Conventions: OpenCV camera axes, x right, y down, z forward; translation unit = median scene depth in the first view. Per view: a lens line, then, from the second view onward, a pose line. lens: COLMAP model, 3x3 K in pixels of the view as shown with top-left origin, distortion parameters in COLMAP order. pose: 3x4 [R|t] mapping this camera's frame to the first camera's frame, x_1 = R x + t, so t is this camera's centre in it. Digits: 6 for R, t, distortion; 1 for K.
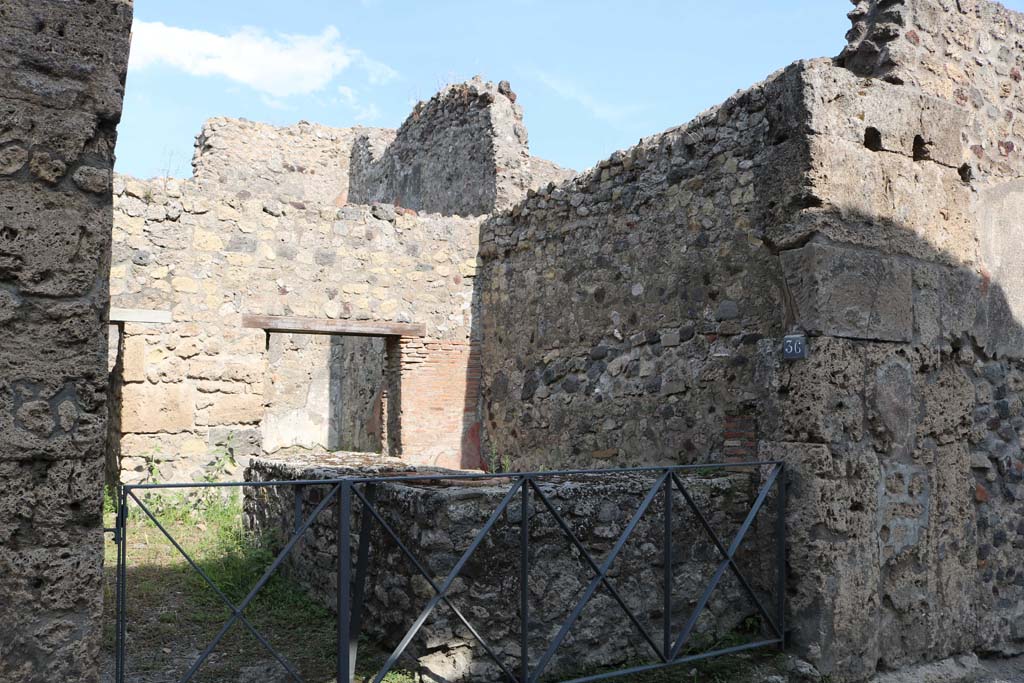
lens RADIAL K [[847.0, 0, 514.0], [0, 847.0, 344.8], [0, 0, 1]] dist [-0.161353, 0.134366]
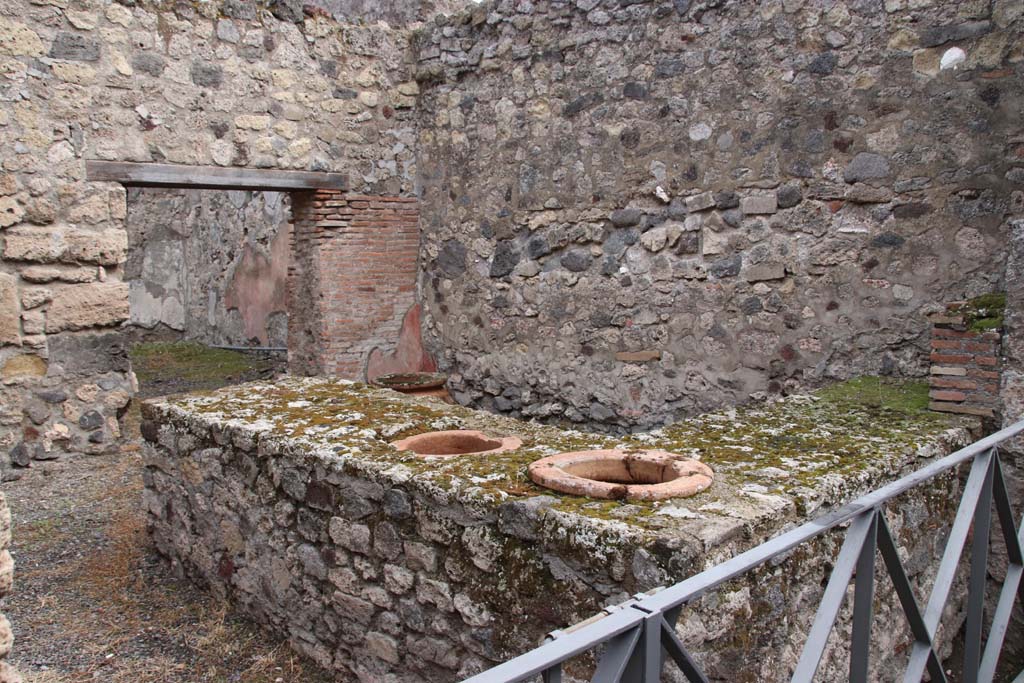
lens RADIAL K [[849.0, 0, 510.5], [0, 849.0, 344.1], [0, 0, 1]] dist [-0.146814, 0.139269]
pose [[0.974499, -0.034029, 0.221799, -0.196163], [-0.007389, 0.983033, 0.183282, -0.020152], [-0.224272, -0.180247, 0.957712, 0.374292]]
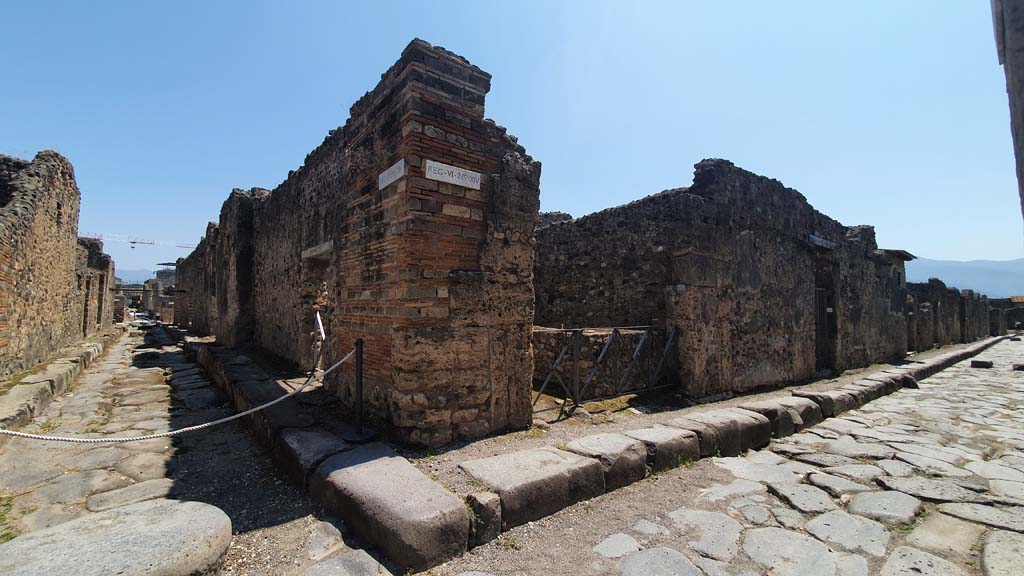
lens RADIAL K [[404.3, 0, 506.4], [0, 404.3, 285.5], [0, 0, 1]] dist [0.010457, -0.016619]
pose [[0.990985, 0.010049, 0.133592, -0.393822], [-0.013294, 0.999637, 0.023418, -0.027686], [-0.133308, -0.024983, 0.990760, -0.311612]]
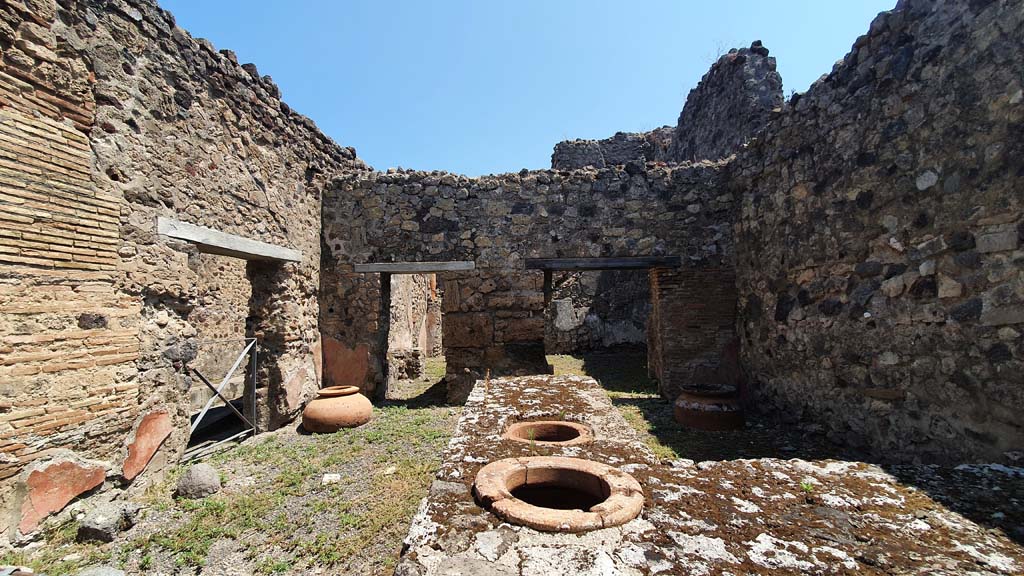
lens RADIAL K [[423.5, 0, 505.8], [0, 423.5, 285.9], [0, 0, 1]] dist [0.015053, -0.019142]
pose [[0.804438, -0.047368, -0.592145, 0.073330], [0.057856, 0.998324, -0.001262, 0.006641], [0.591212, -0.033244, 0.805830, 0.551413]]
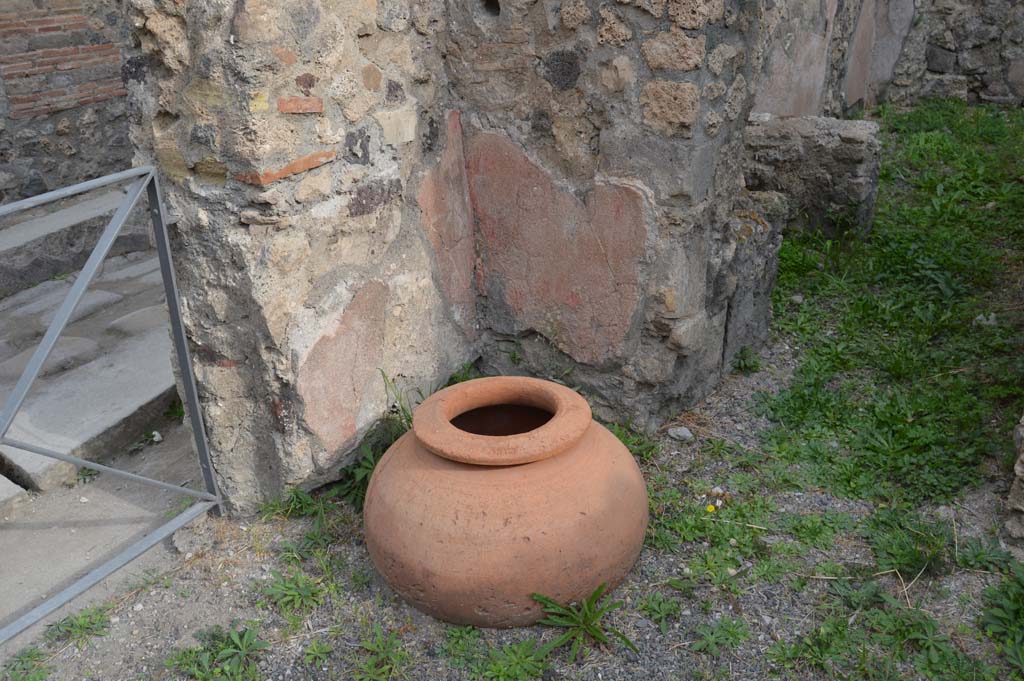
lens RADIAL K [[933.8, 0, 517.7], [0, 933.8, 338.1], [0, 0, 1]] dist [-0.073709, 0.005045]
pose [[0.422651, 0.375367, -0.824903, -0.372885], [0.089997, 0.888313, 0.450333, -0.019079], [0.901813, -0.264573, 0.341665, 0.899940]]
